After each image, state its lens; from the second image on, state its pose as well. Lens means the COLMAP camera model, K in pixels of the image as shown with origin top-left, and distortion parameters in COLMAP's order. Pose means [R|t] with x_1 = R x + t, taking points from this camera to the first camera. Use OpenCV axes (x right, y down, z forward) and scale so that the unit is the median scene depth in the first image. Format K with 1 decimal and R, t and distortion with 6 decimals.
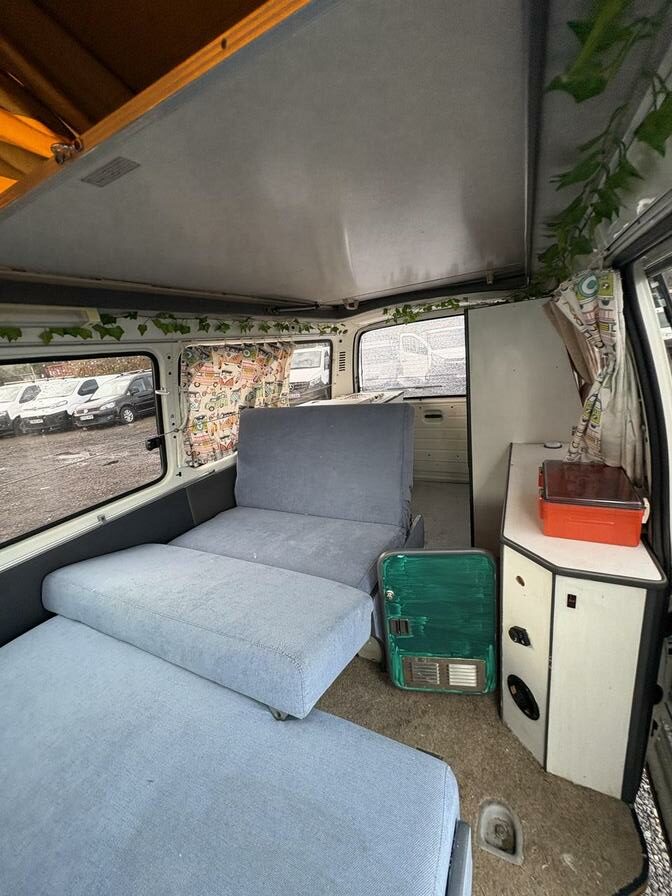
lens RADIAL K [[356.5, 0, 335.2], [0, 356.5, 448.0], [0, 0, 1]] dist [0.000909, 0.000291]
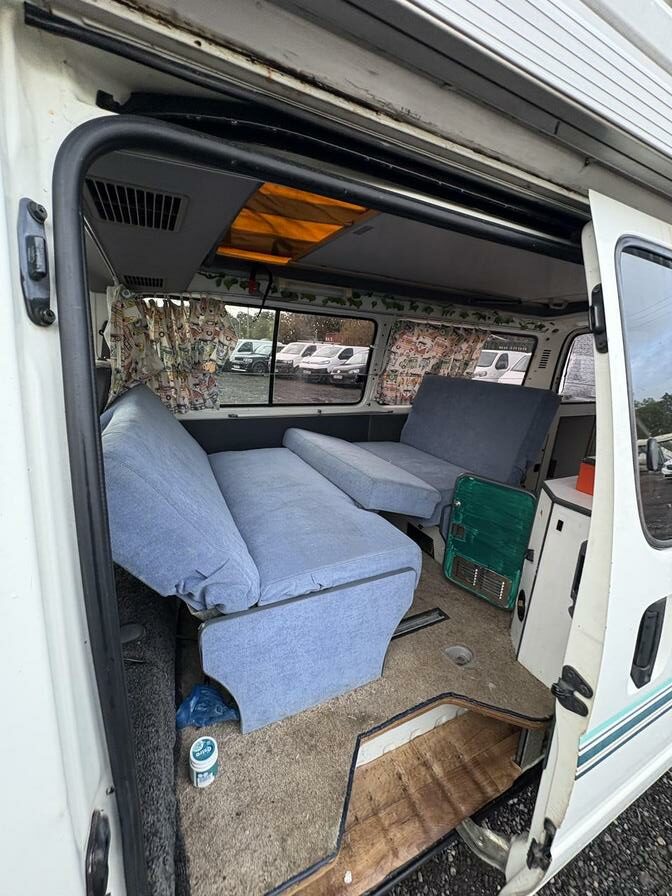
lens RADIAL K [[356.5, 0, 335.2], [0, 356.5, 448.0], [0, 0, 1]] dist [0.000909, 0.000291]
pose [[0.788454, 0.313173, -0.529400, 0.270351], [-0.301924, 0.946908, 0.110488, 0.112483], [0.535894, 0.072724, 0.841147, -0.286323]]
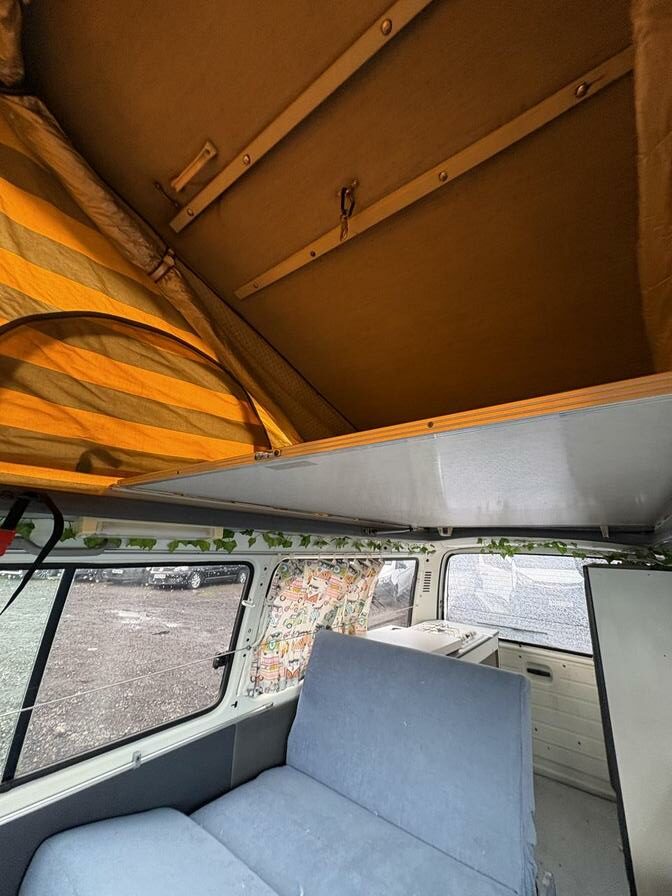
lens RADIAL K [[356.5, 0, 335.2], [0, 356.5, 448.0], [0, 0, 1]] dist [0.000909, 0.000291]
pose [[0.970757, 0.097130, -0.219535, -0.068822], [-0.193518, 0.857776, -0.476204, -0.084345], [0.142058, 0.504763, 0.851489, -0.005226]]
